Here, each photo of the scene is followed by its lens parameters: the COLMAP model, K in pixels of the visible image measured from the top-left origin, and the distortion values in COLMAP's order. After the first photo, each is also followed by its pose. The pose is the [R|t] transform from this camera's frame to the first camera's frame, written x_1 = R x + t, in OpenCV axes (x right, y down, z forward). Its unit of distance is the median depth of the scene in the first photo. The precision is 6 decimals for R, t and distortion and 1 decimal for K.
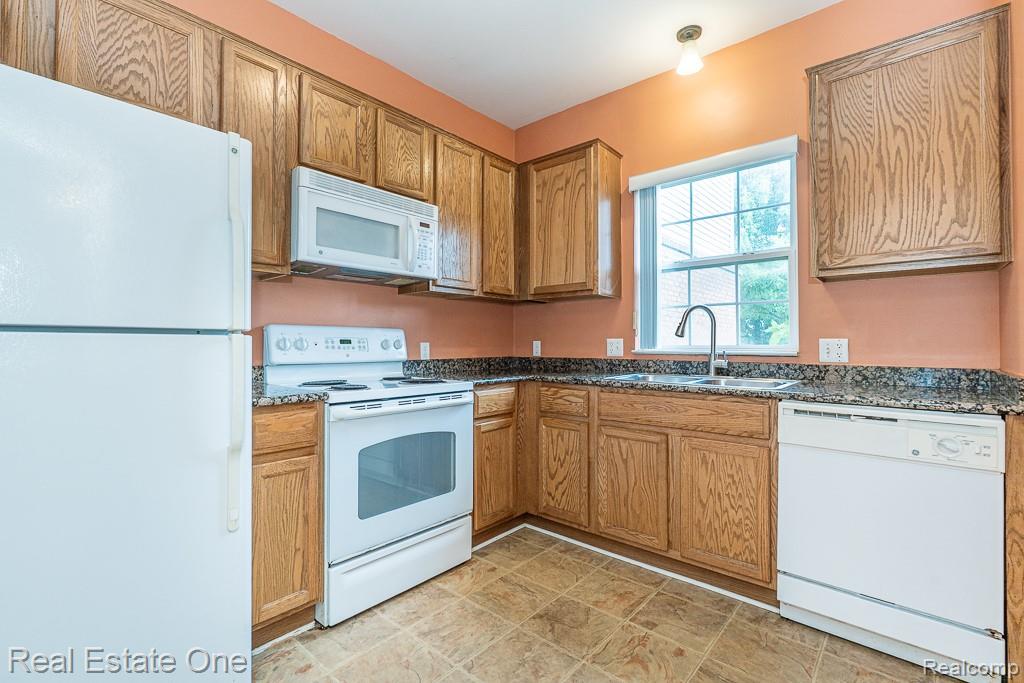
lens RADIAL K [[457.7, 0, 513.1], [0, 457.7, 328.2], [0, 0, 1]] dist [-0.001097, 0.000168]
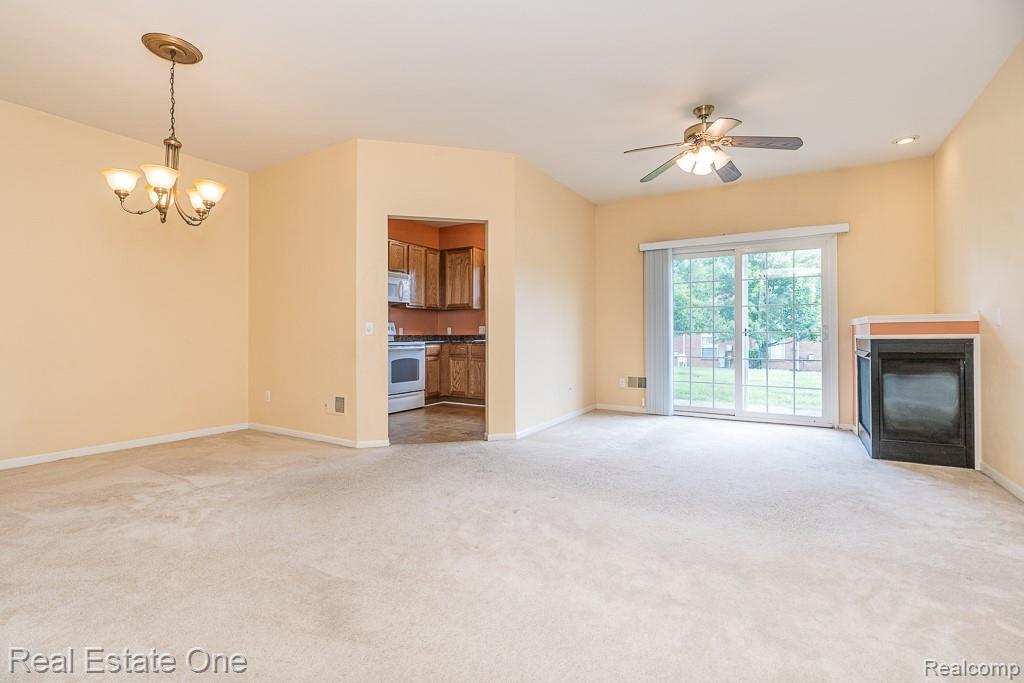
lens RADIAL K [[457.7, 0, 513.1], [0, 457.7, 328.2], [0, 0, 1]] dist [-0.001097, 0.000168]
pose [[0.983999, -0.001776, 0.178167, -0.046207], [-0.002355, 0.999733, 0.022973, -0.024131], [-0.178160, -0.023025, 0.983732, -1.471050]]
